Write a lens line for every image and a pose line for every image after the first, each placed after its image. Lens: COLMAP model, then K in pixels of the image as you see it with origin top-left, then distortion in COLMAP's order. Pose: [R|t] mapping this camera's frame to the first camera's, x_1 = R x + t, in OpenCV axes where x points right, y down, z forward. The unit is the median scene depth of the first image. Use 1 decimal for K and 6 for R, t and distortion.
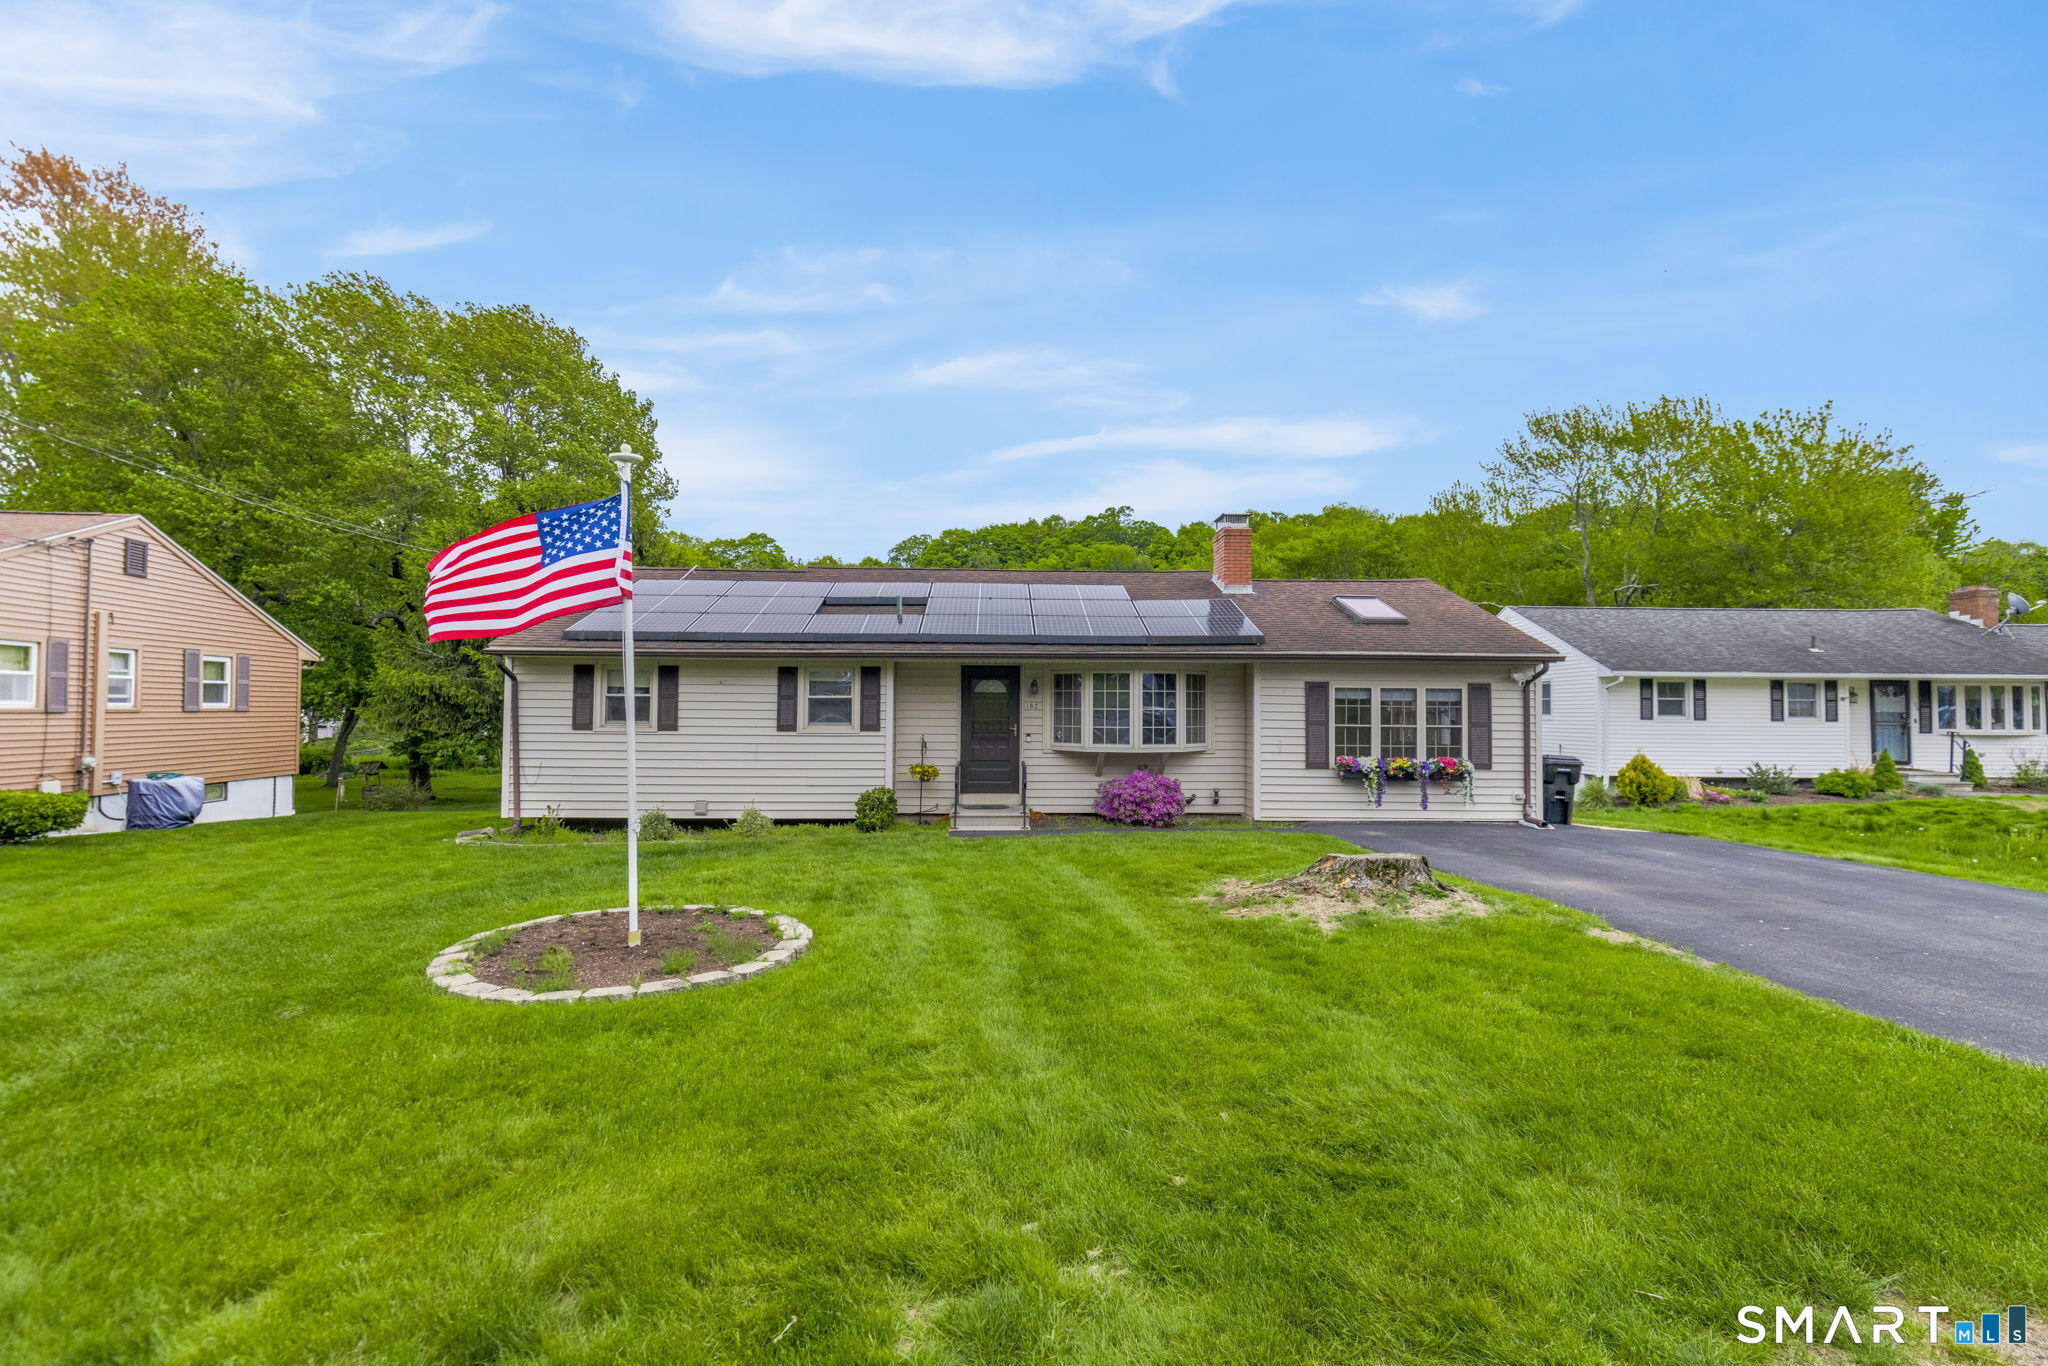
lens RADIAL K [[931.1, 0, 1029.3], [0, 931.1, 691.7], [0, 0, 1]] dist [0.012955, -0.003710]
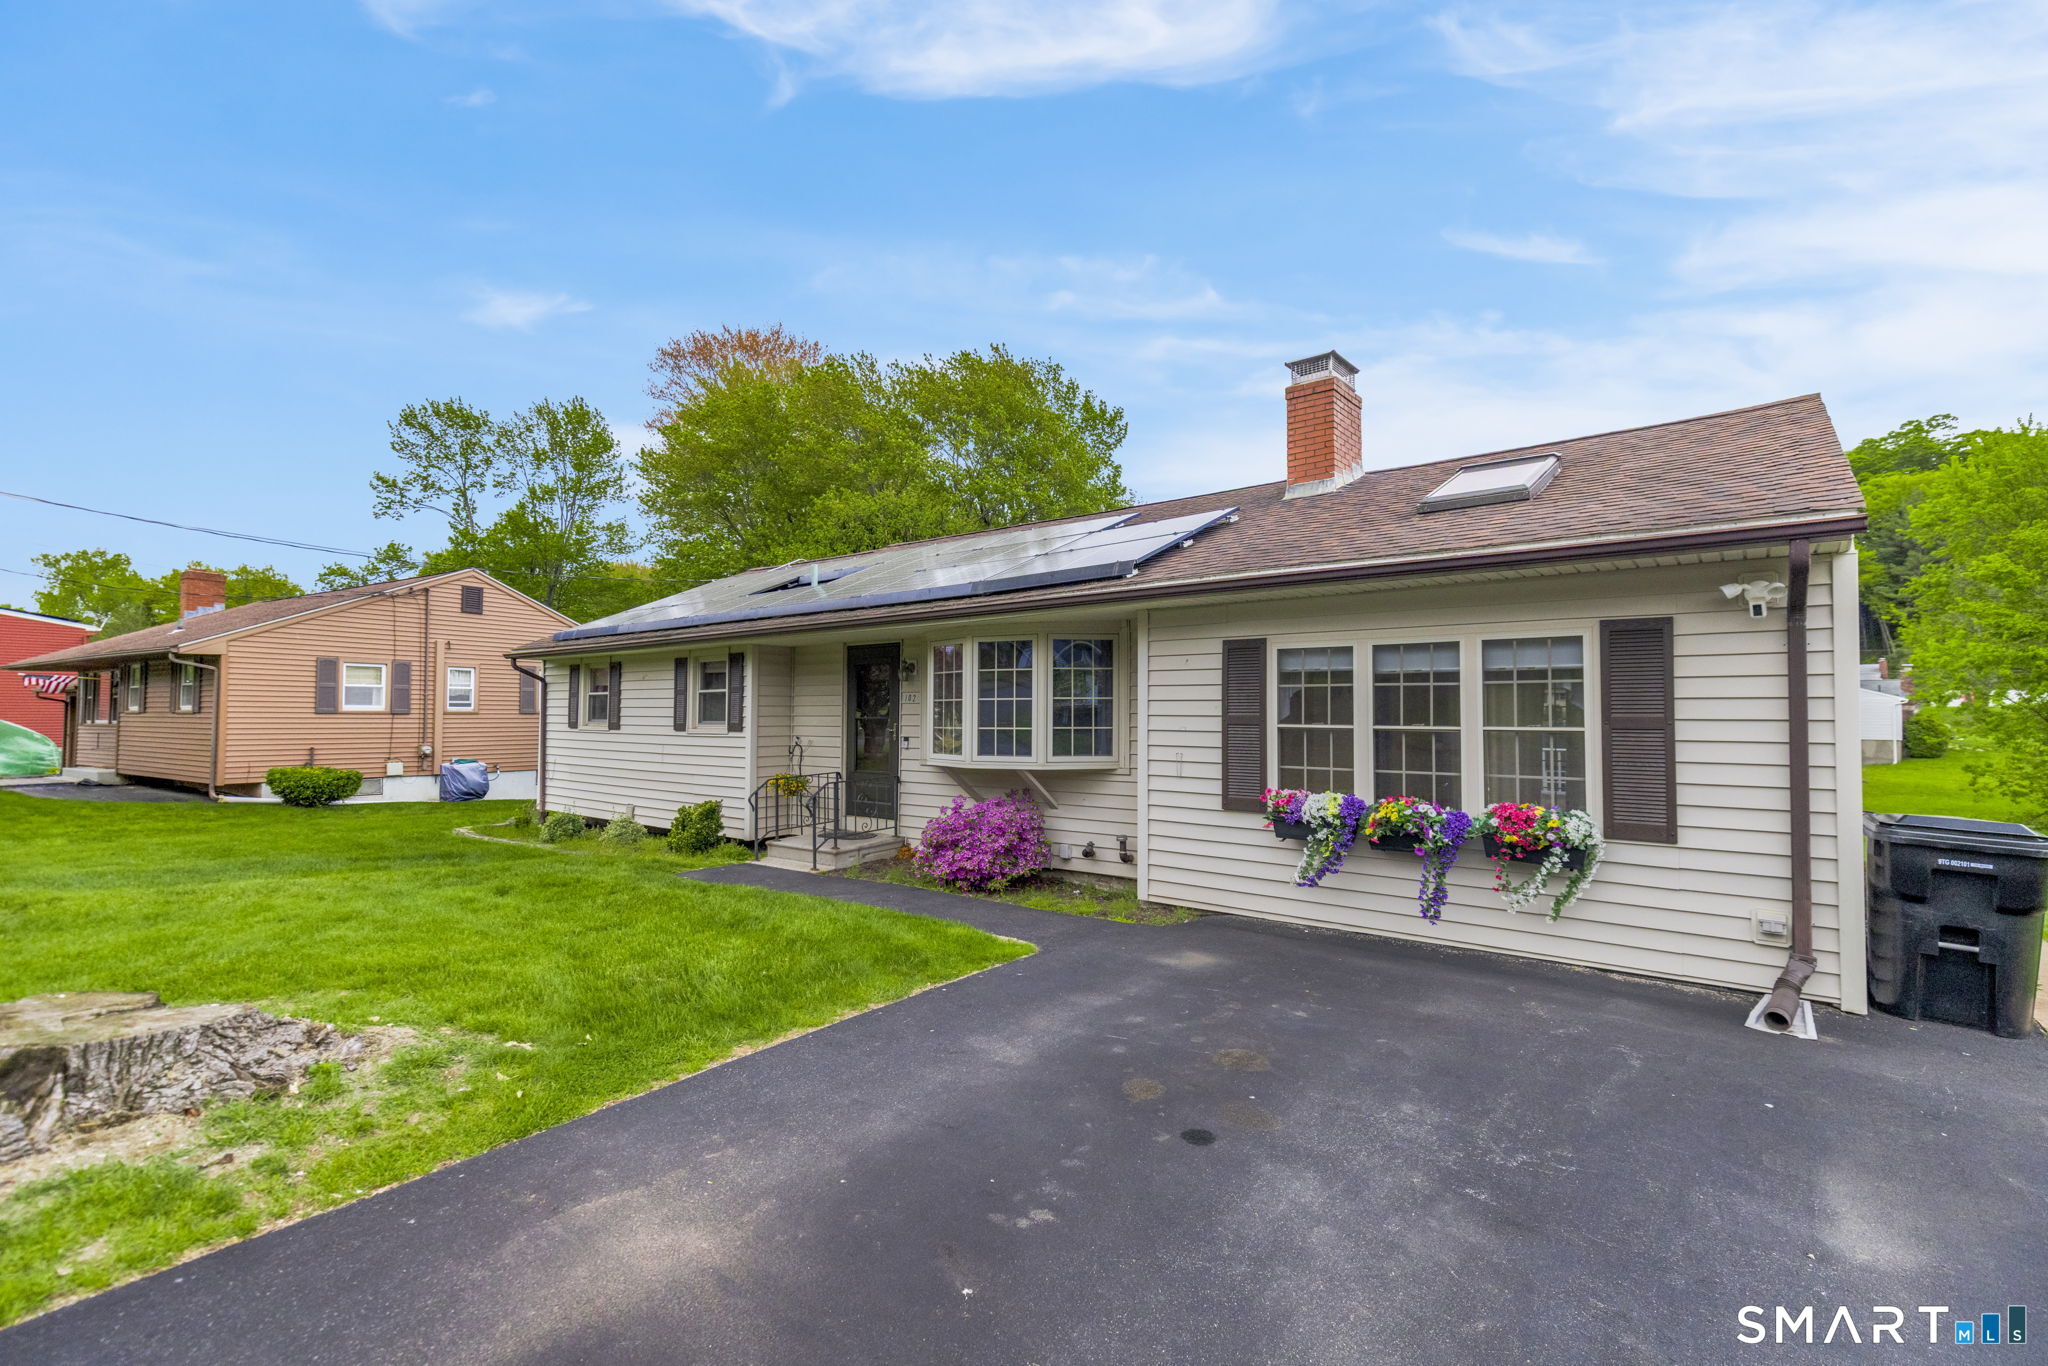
lens RADIAL K [[931.1, 0, 1010.1], [0, 931.1, 684.4], [0, 0, 1]] dist [0.012955, -0.003710]
pose [[0.752443, -0.026786, -0.658113, 0.542422], [0.016714, 0.999627, -0.021576, 0.022268], [0.658446, 0.005235, 0.752610, 0.534395]]
